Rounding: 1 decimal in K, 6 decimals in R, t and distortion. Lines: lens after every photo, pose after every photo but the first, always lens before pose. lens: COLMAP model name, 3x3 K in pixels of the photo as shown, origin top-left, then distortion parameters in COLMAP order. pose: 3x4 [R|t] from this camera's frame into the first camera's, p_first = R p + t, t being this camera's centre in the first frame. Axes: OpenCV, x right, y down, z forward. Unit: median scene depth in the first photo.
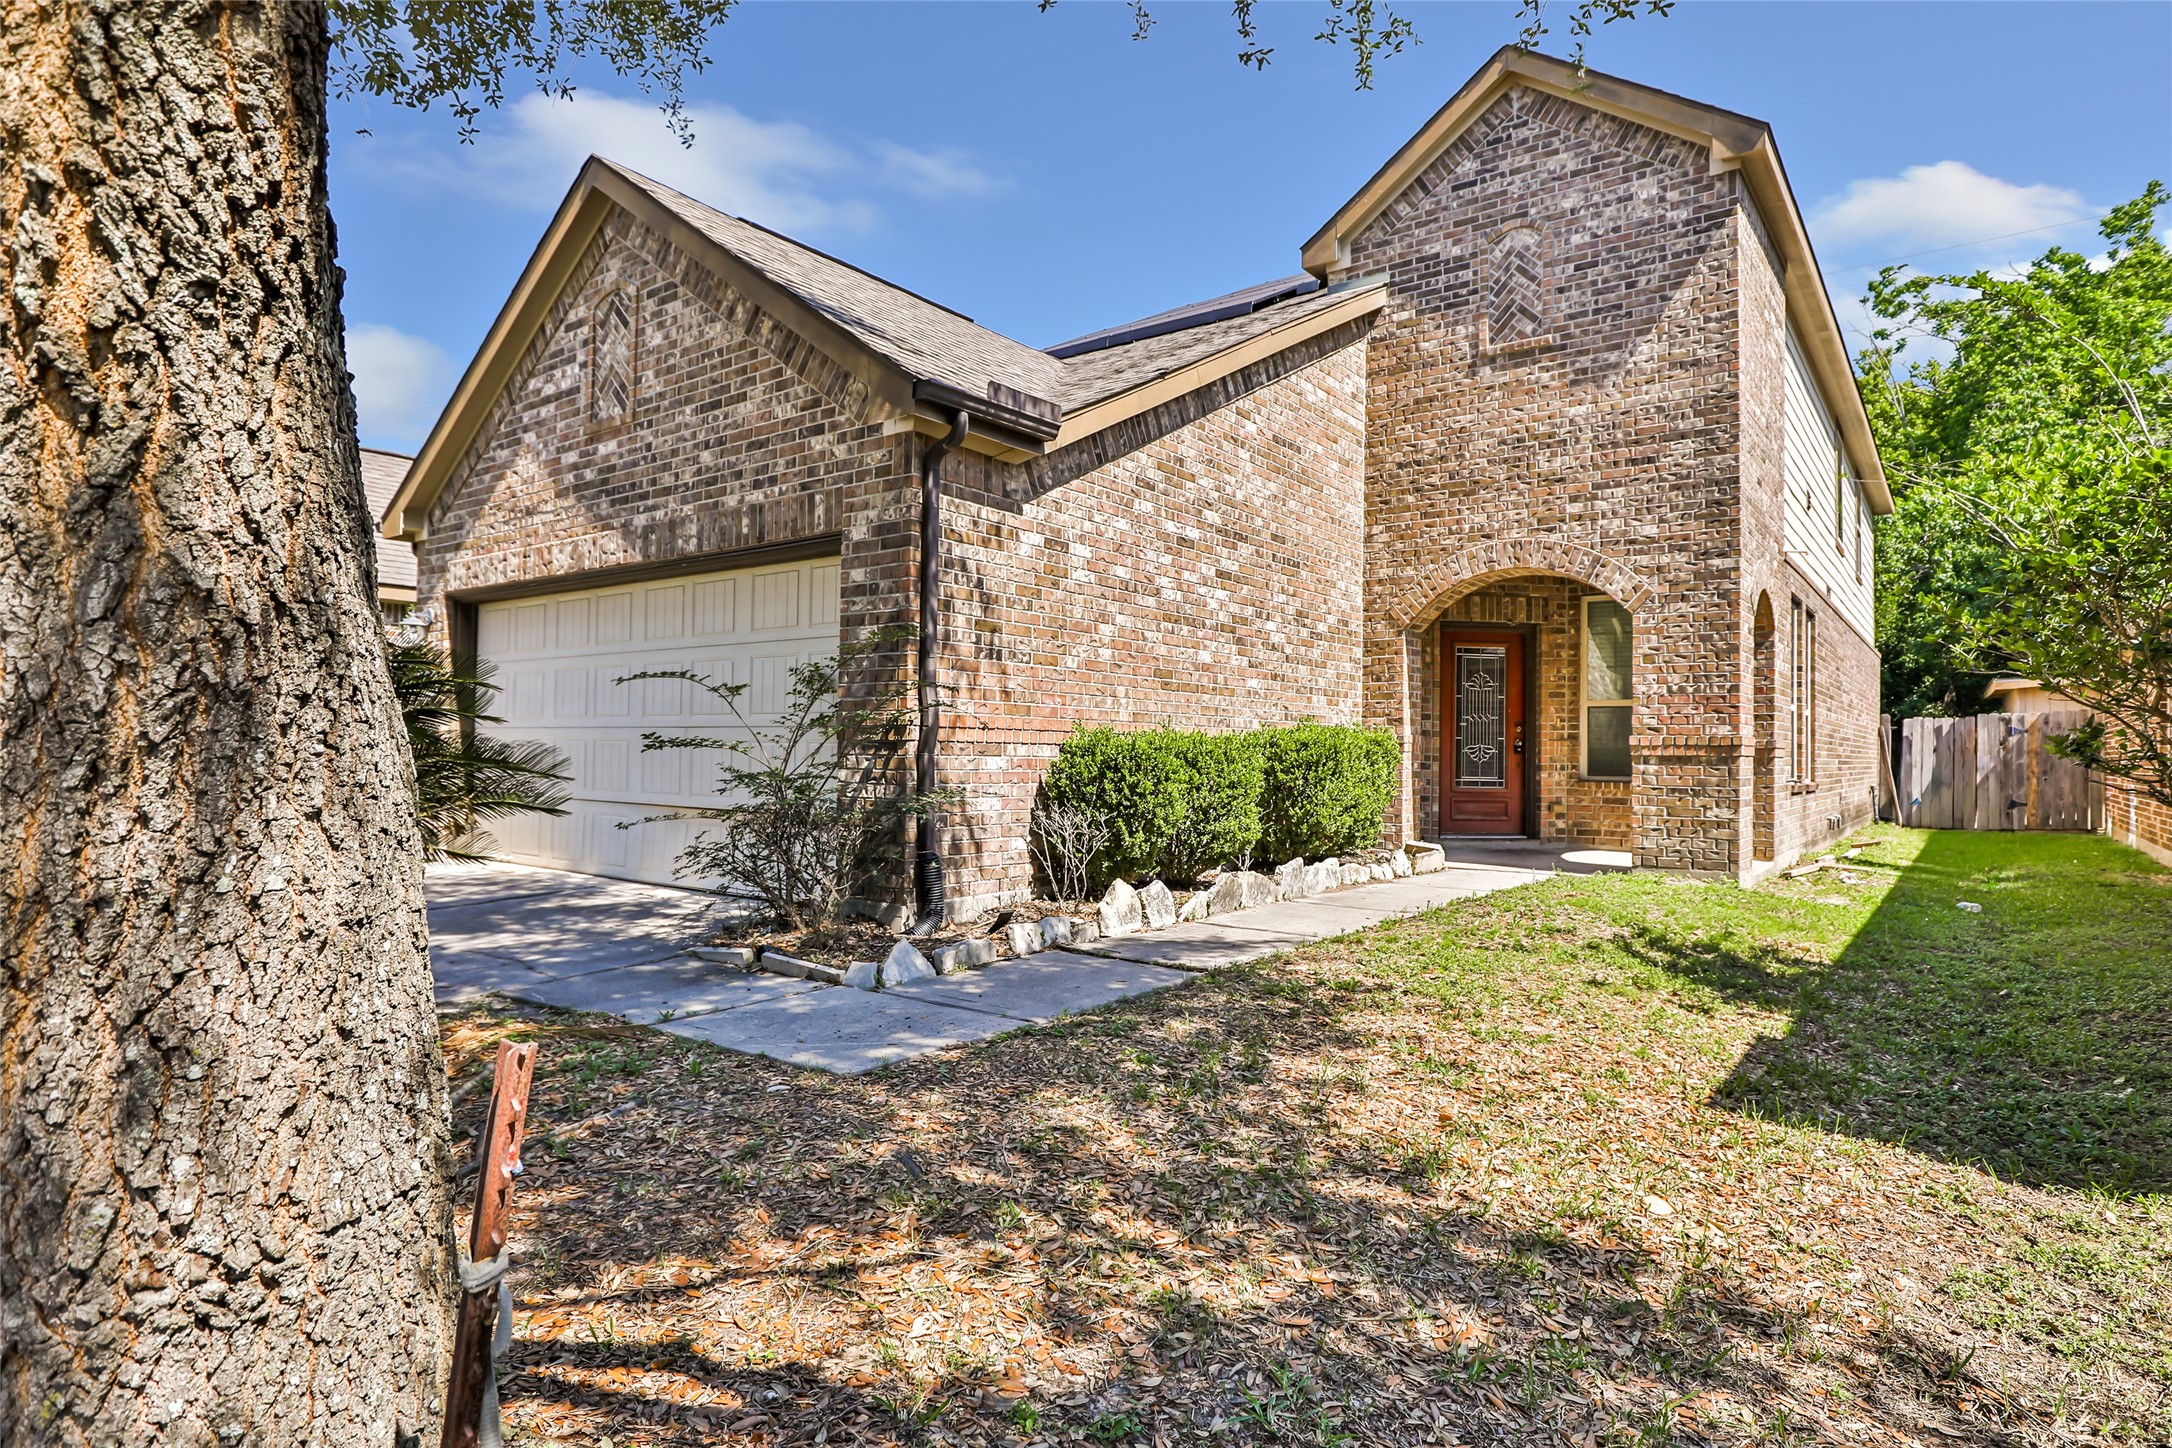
lens RADIAL K [[1116.2, 0, 1089.4], [0, 1116.2, 715.0], [0, 0, 1]] dist [-0.002599, -0.000218]
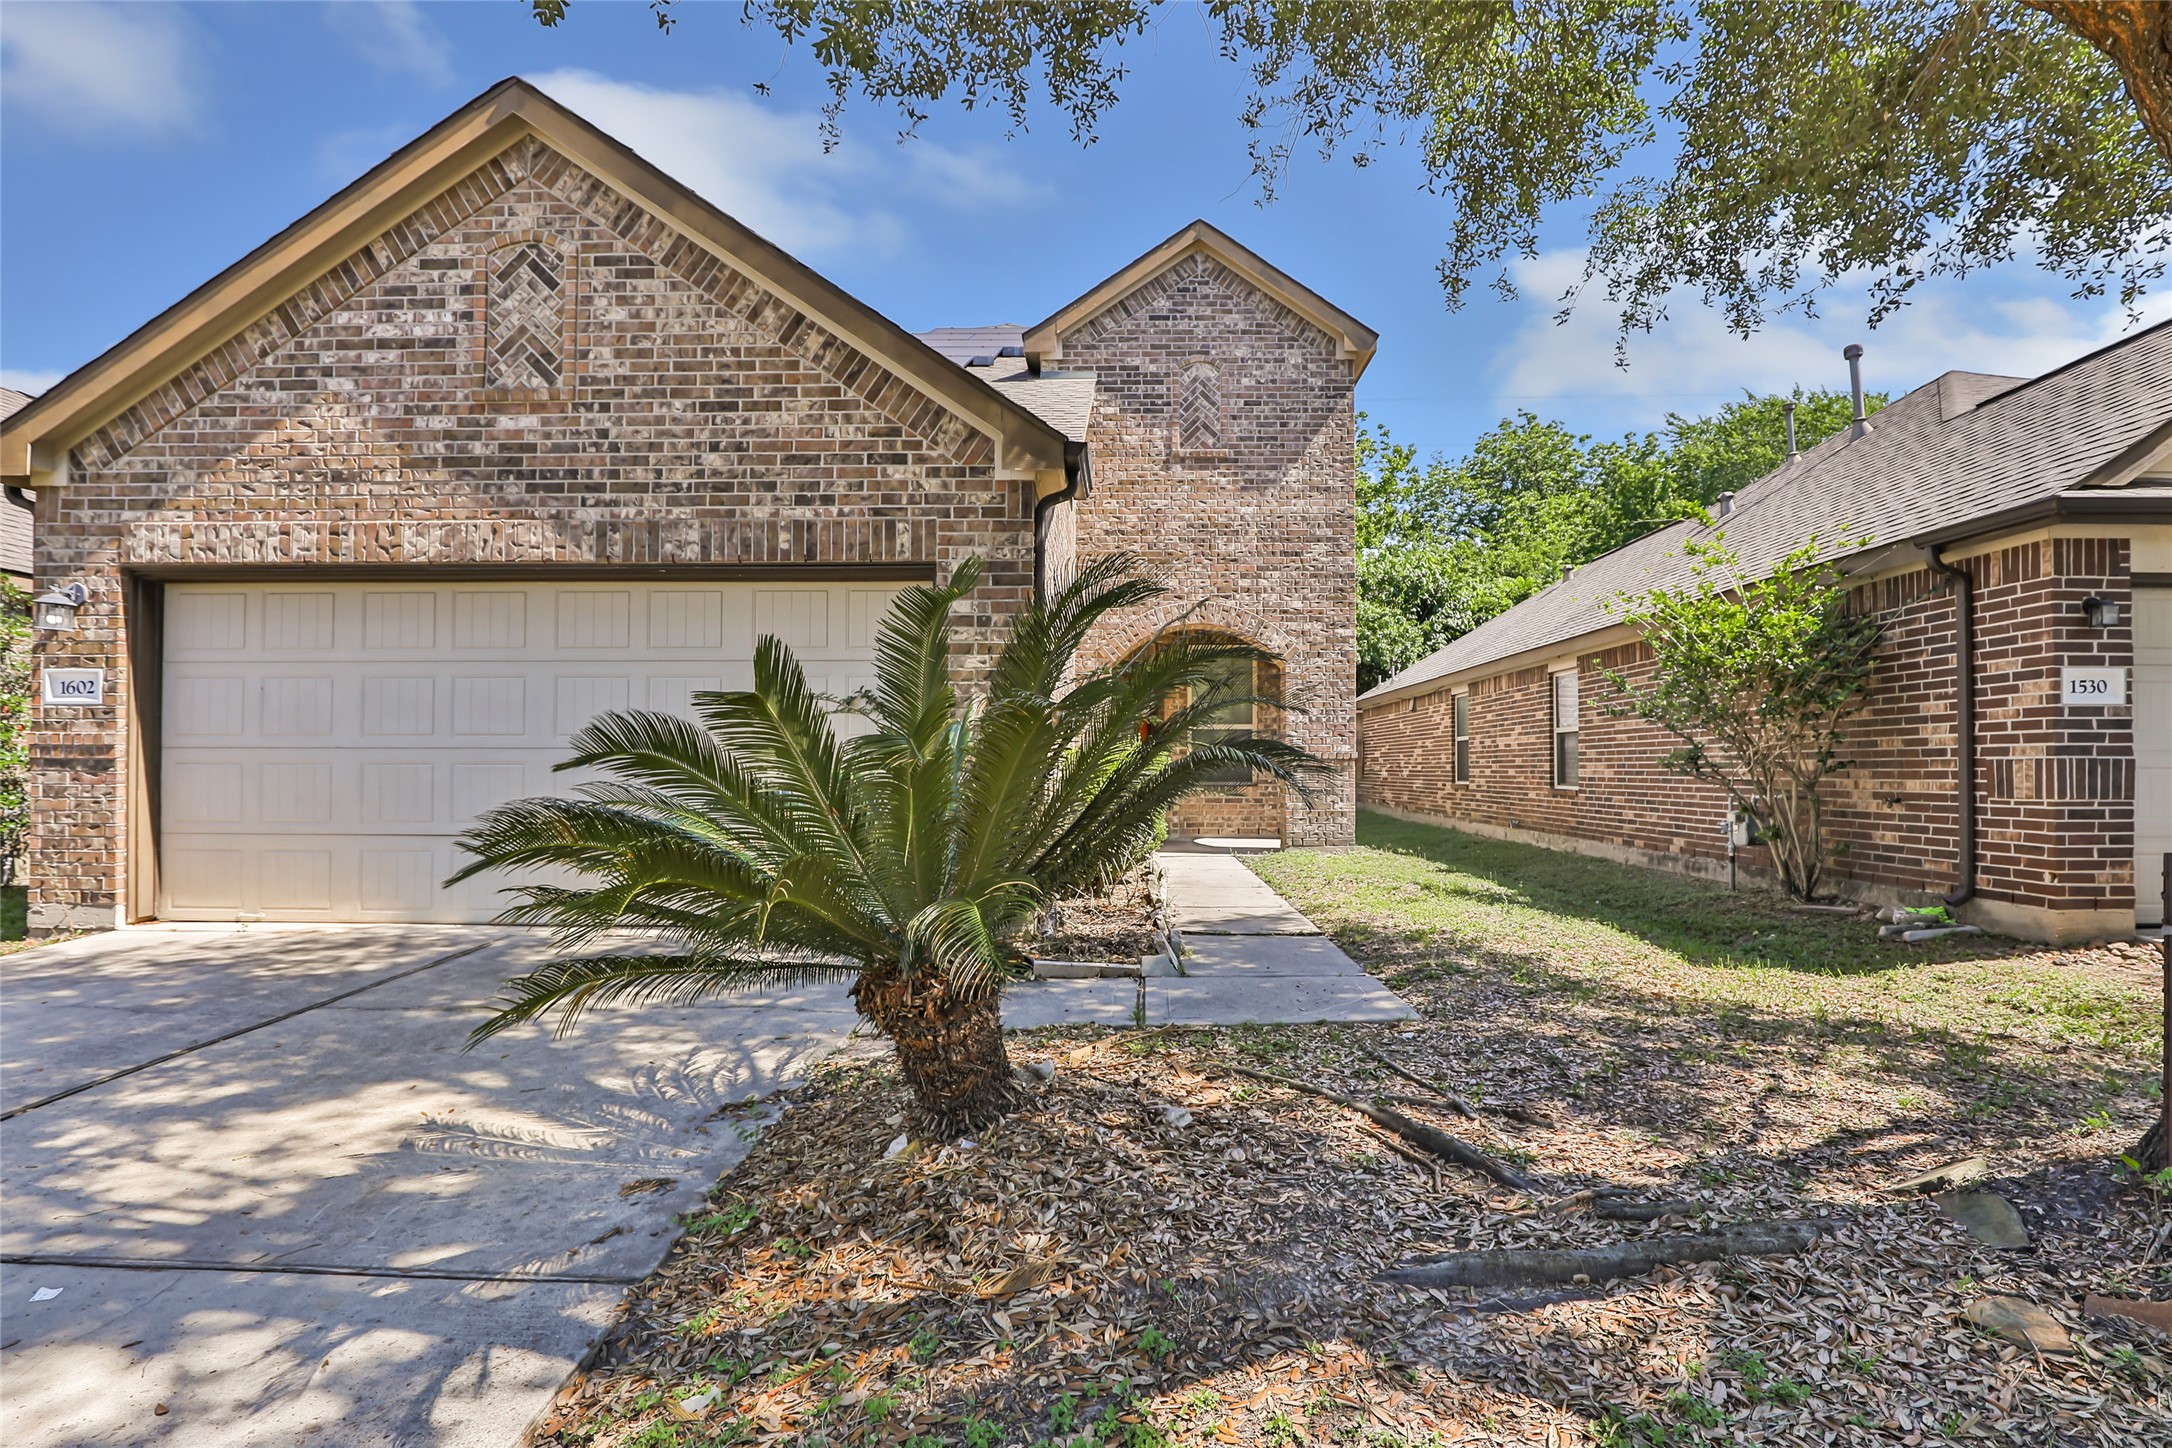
lens RADIAL K [[1034.9, 0, 1102.7], [0, 1034.9, 740.2], [0, 0, 1]] dist [-0.001394, -0.000622]
pose [[0.822992, 0.002407, 0.568047, -0.433492], [-0.007917, 0.999942, 0.007234, -0.003752], [-0.567997, -0.010451, 0.822964, 0.074162]]
